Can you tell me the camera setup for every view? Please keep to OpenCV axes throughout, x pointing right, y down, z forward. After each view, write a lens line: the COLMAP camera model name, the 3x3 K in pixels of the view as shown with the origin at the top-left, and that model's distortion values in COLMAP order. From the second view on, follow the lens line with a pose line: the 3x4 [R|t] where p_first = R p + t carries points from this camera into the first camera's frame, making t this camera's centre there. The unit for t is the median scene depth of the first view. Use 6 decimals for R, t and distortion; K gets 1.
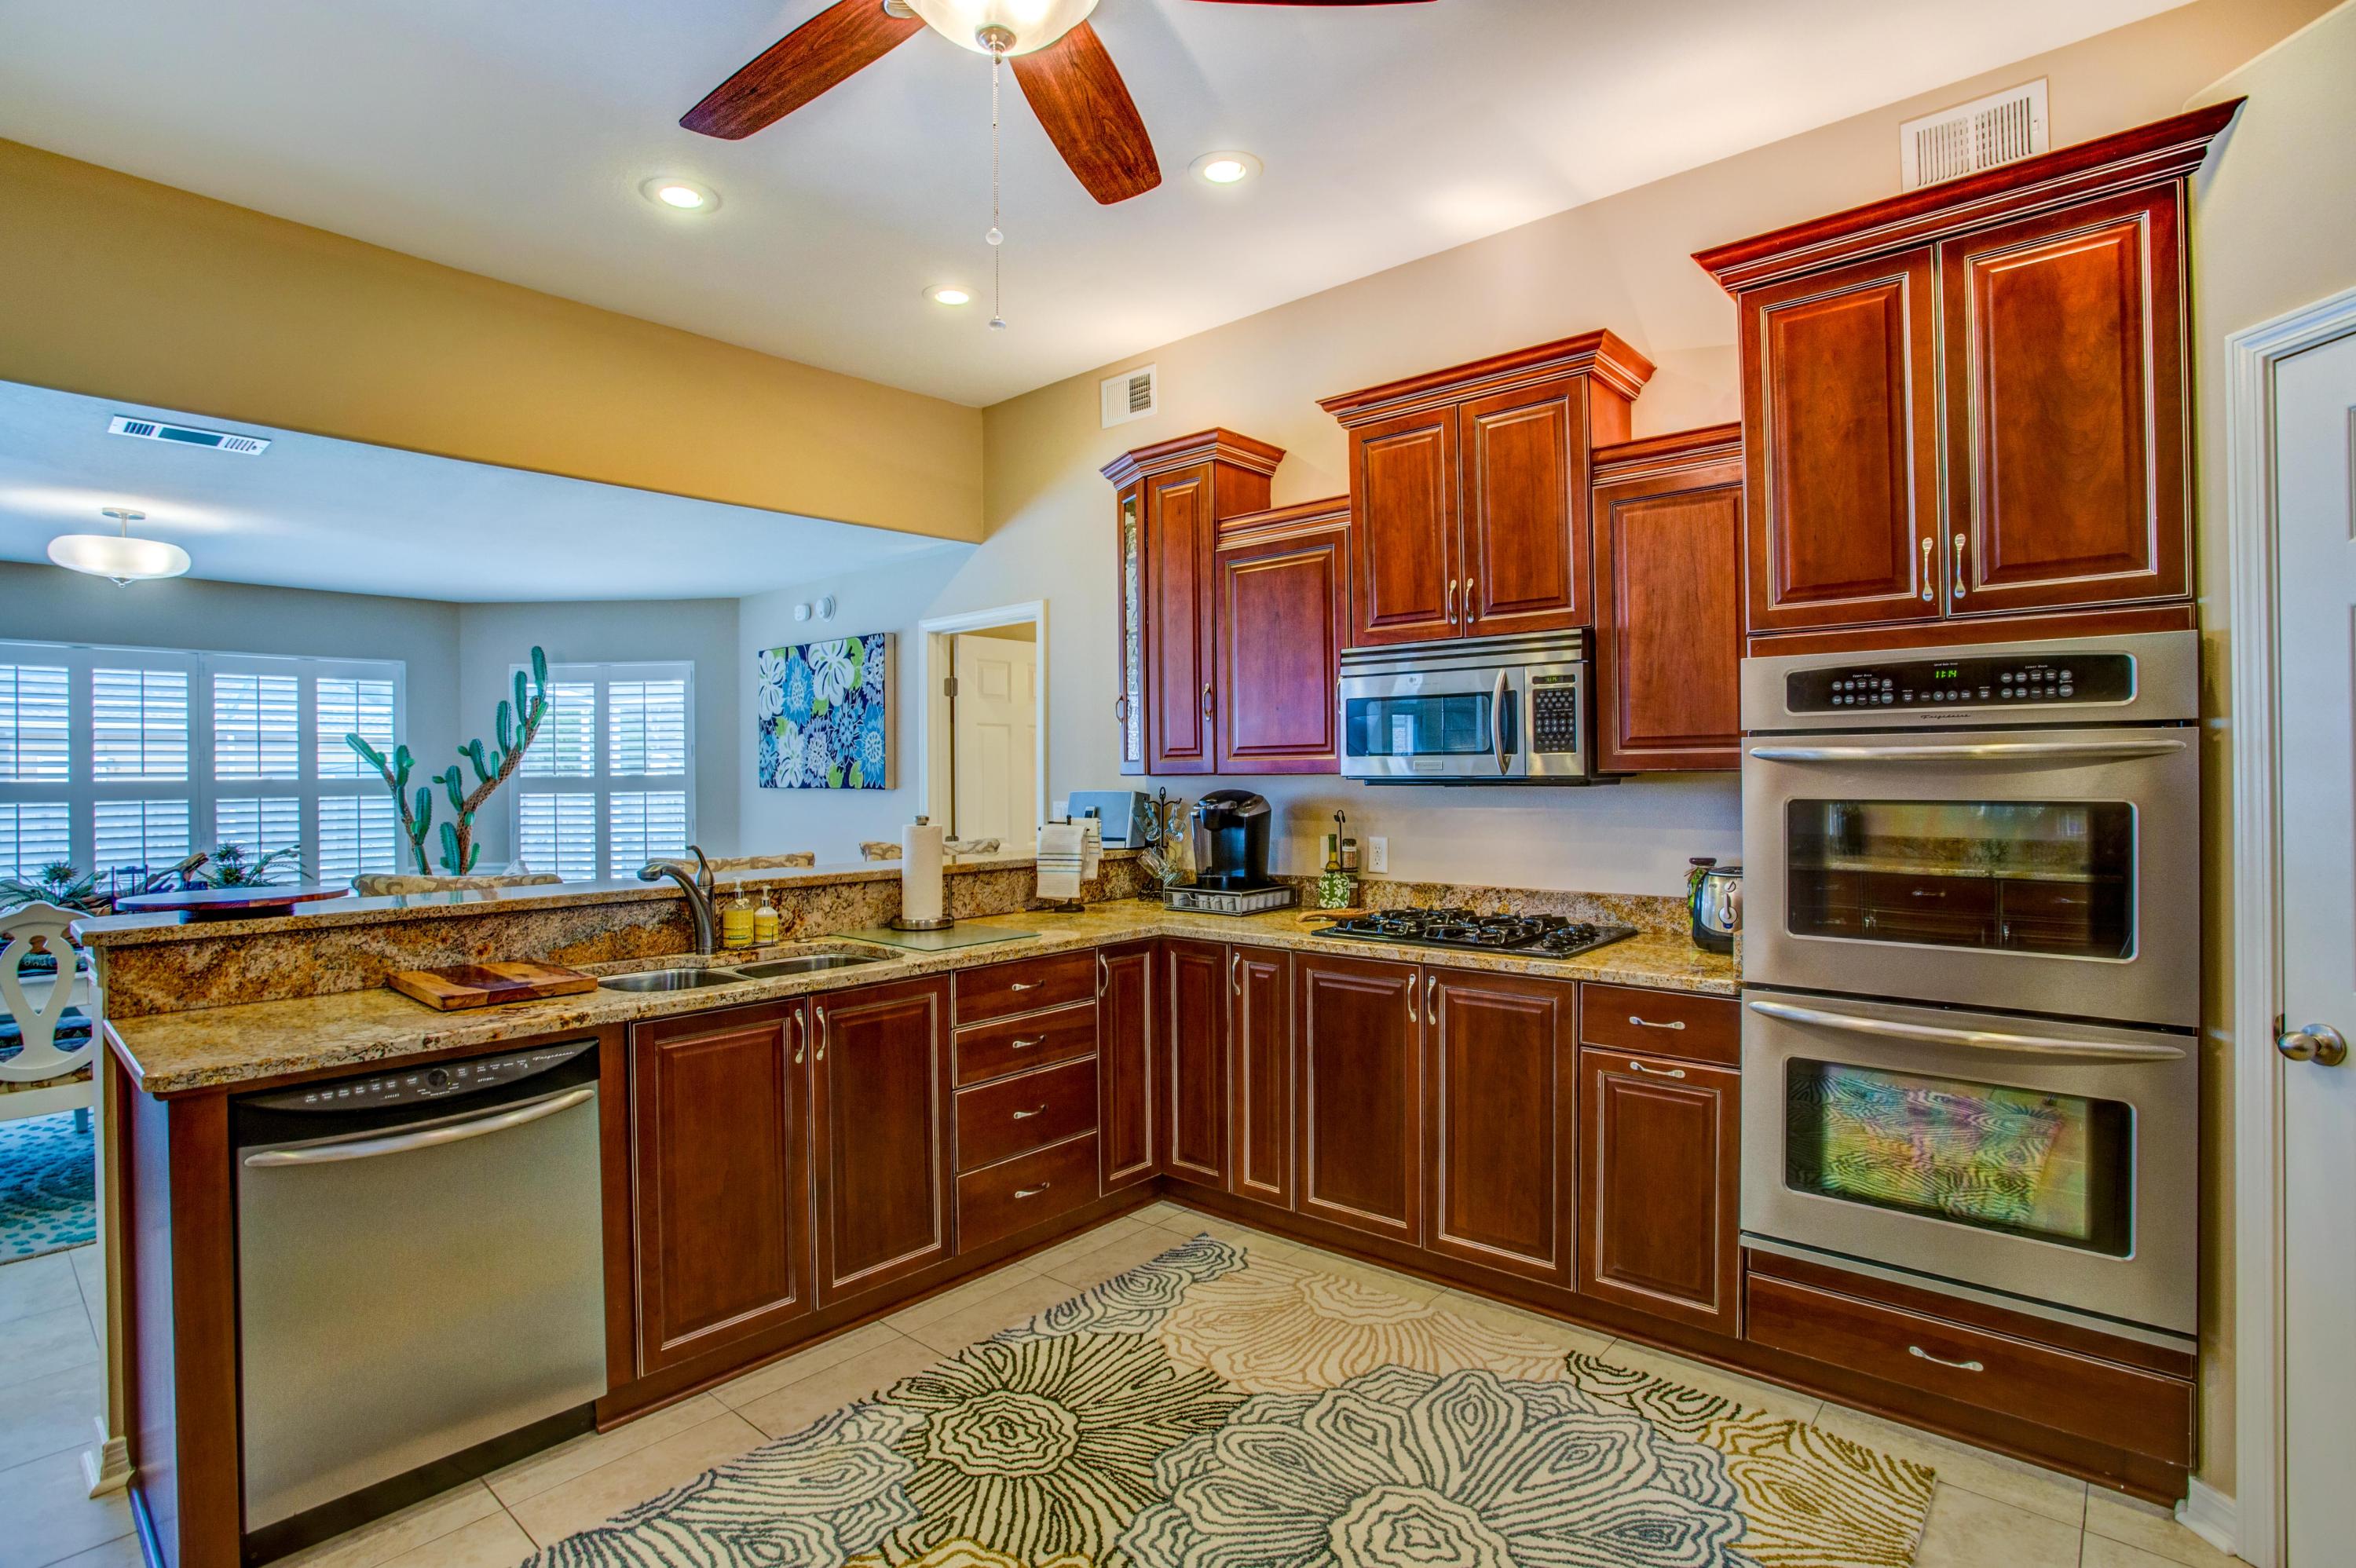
lens RADIAL K [[1142.6, 0, 1183.5], [0, 1142.6, 774.6], [0, 0, 1]] dist [-0.072999, 0.030218]
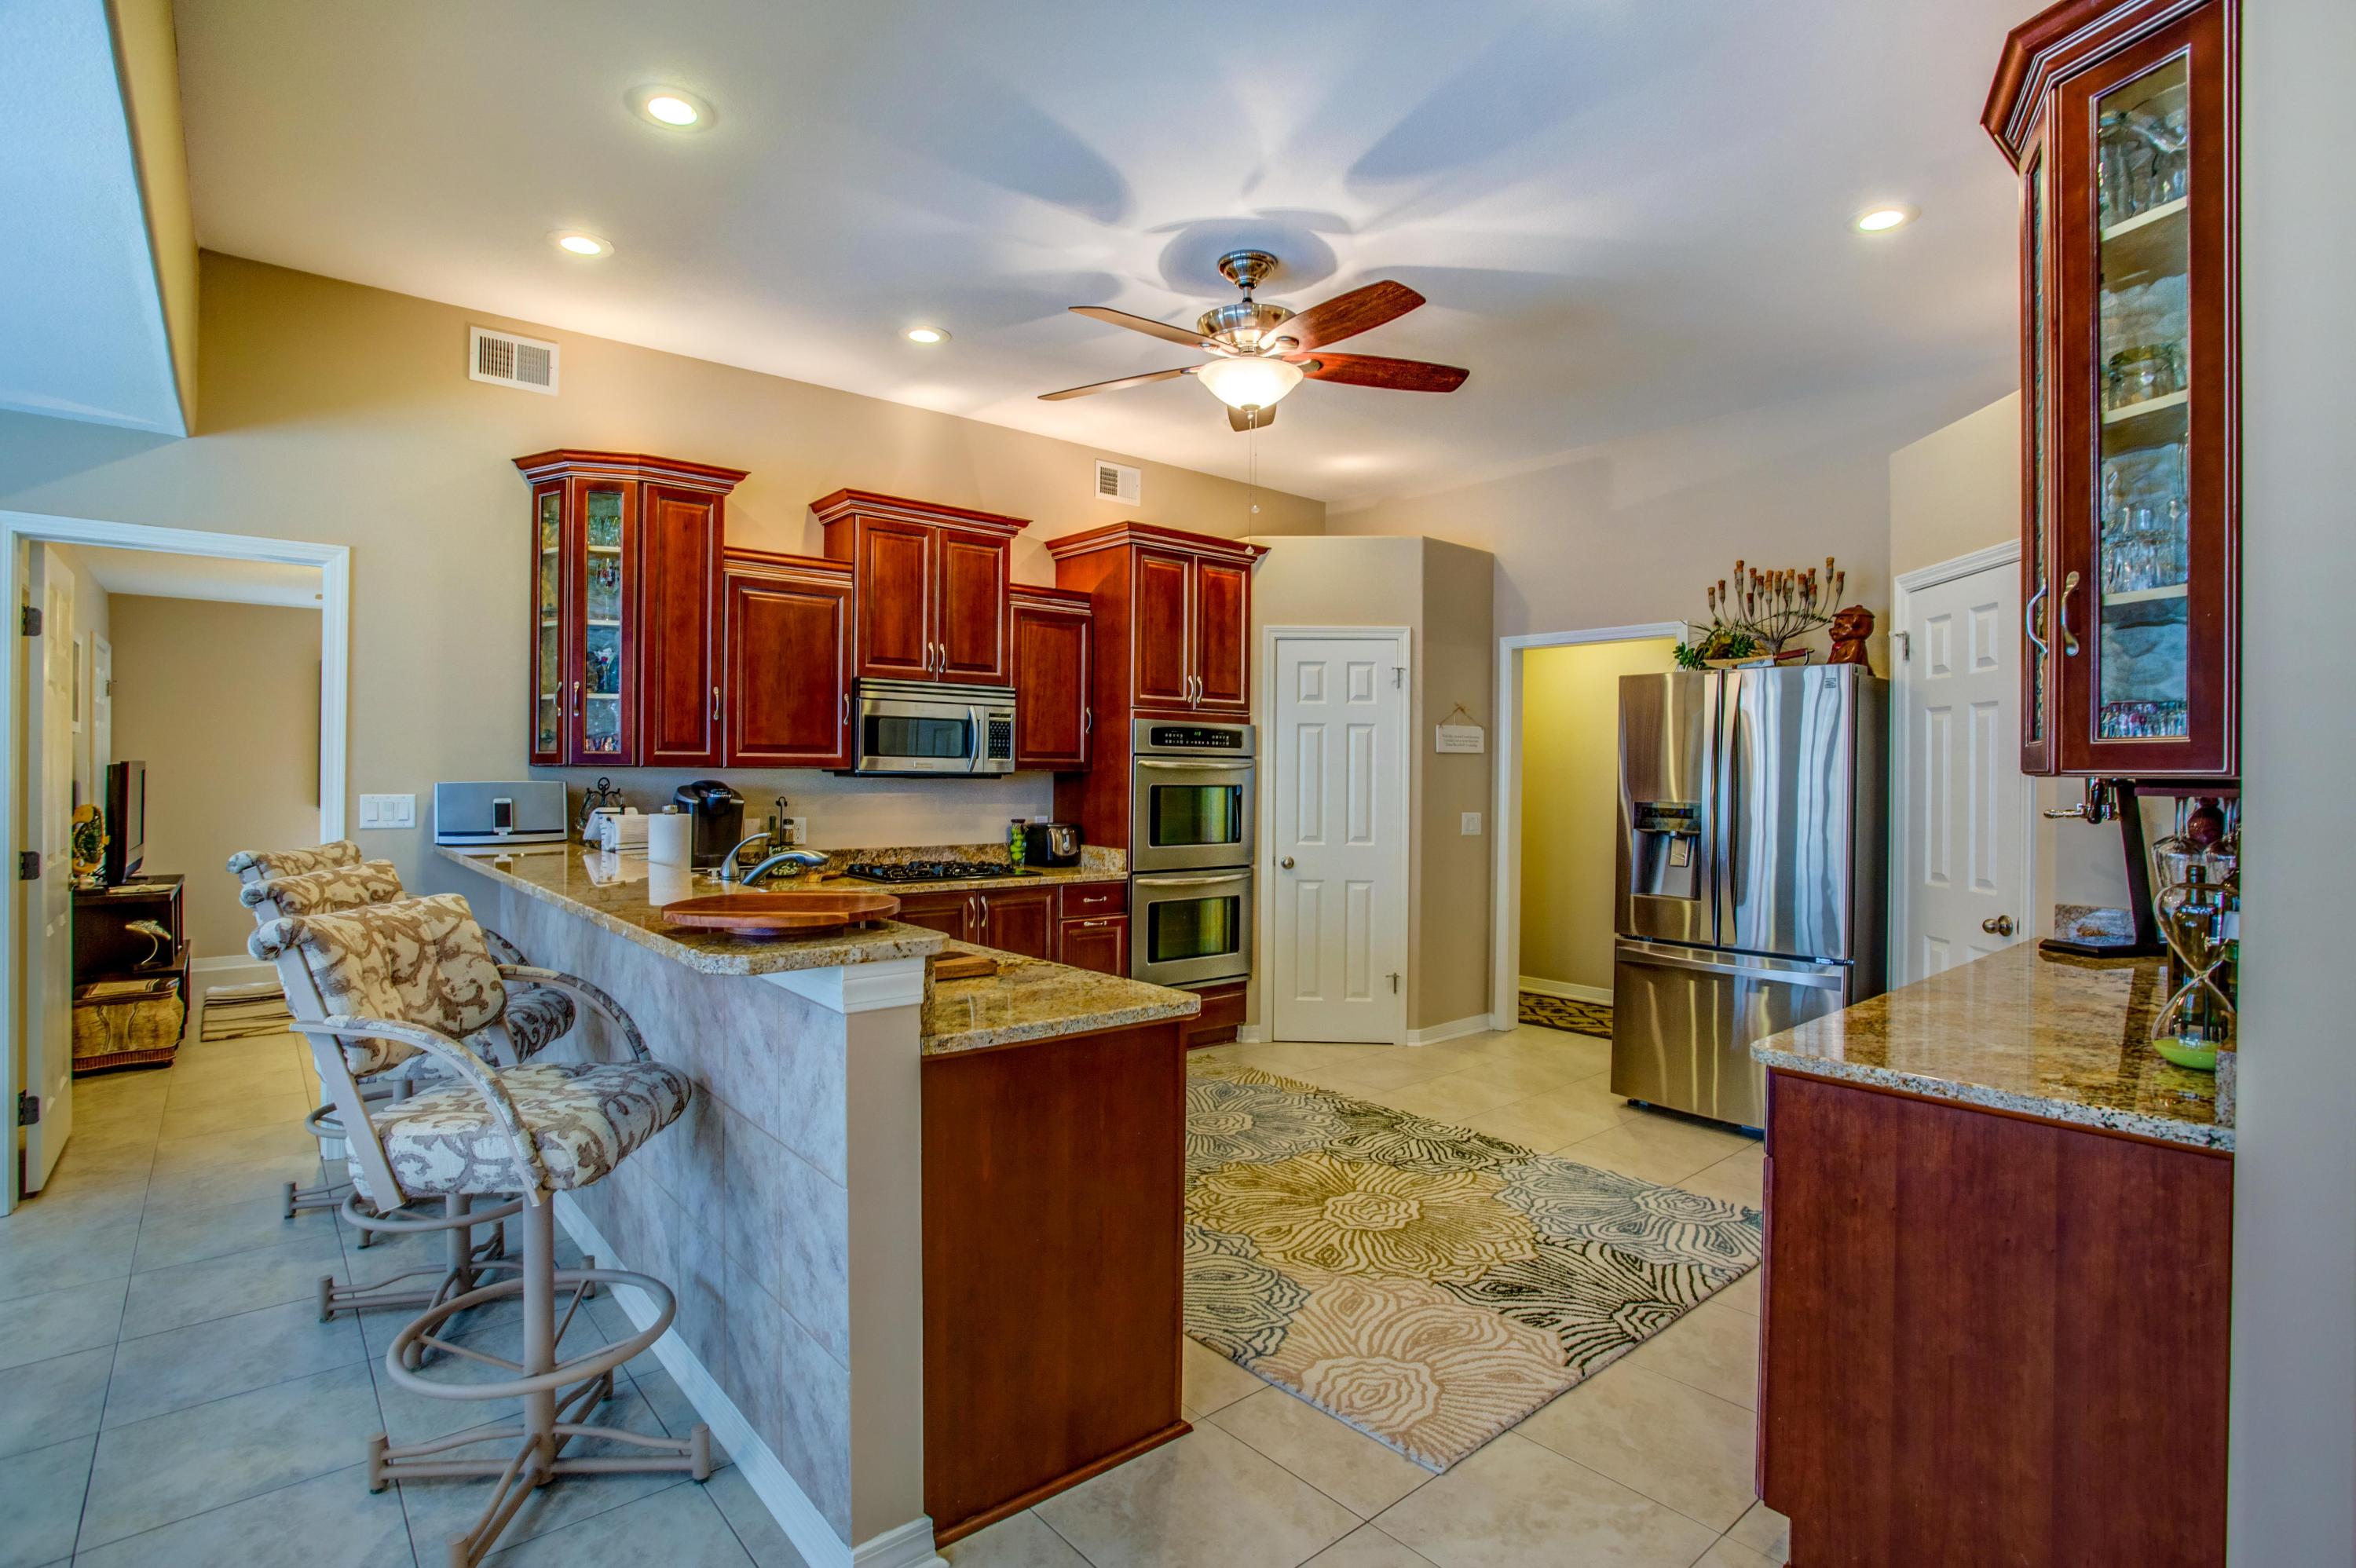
lens RADIAL K [[1142.6, 0, 1183.5], [0, 1142.6, 774.6], [0, 0, 1]] dist [-0.072999, 0.030218]
pose [[0.146545, 0.008483, 0.989168, -1.093439], [-0.010489, 0.999920, -0.007021, 0.010991], [-0.989148, -0.009346, 0.146622, 0.397030]]
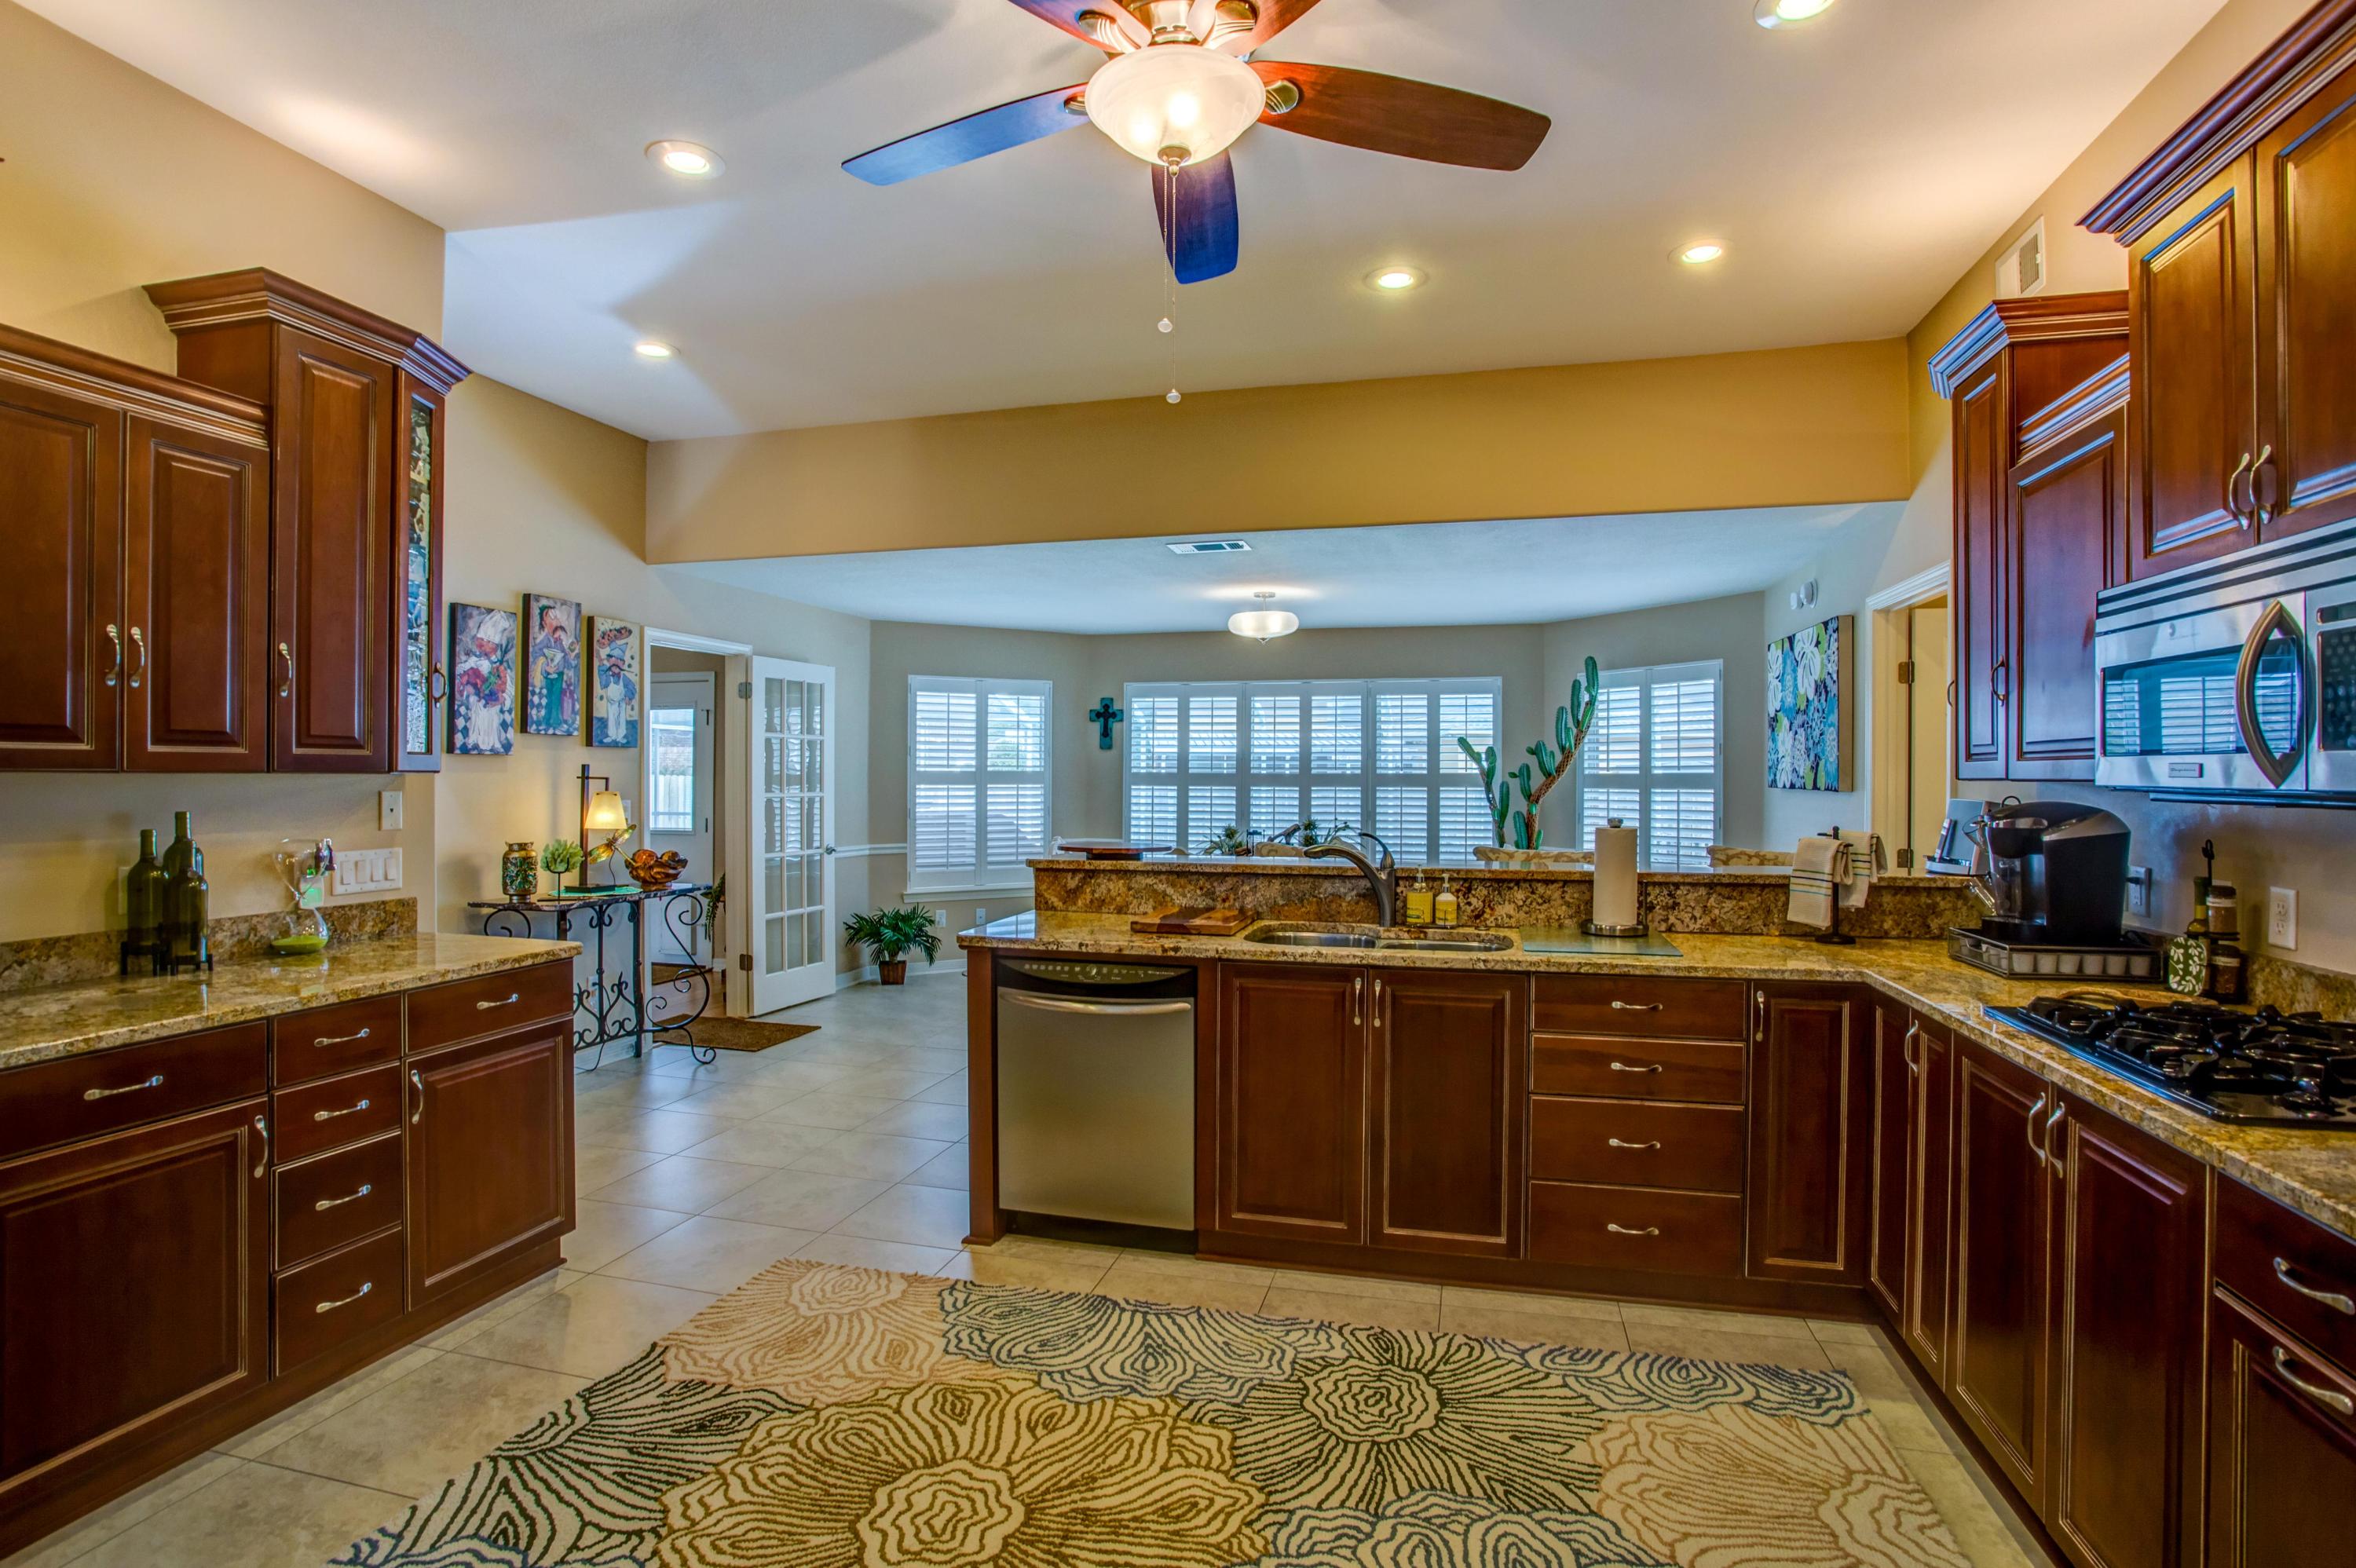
lens RADIAL K [[1142.6, 0, 1183.5], [0, 1142.6, 774.6], [0, 0, 1]] dist [-0.072999, 0.030218]
pose [[0.445465, 0.010879, -0.895233, 0.447155], [-0.007424, 0.999937, 0.008458, -0.006075], [0.895268, 0.002878, 0.445518, 0.234231]]
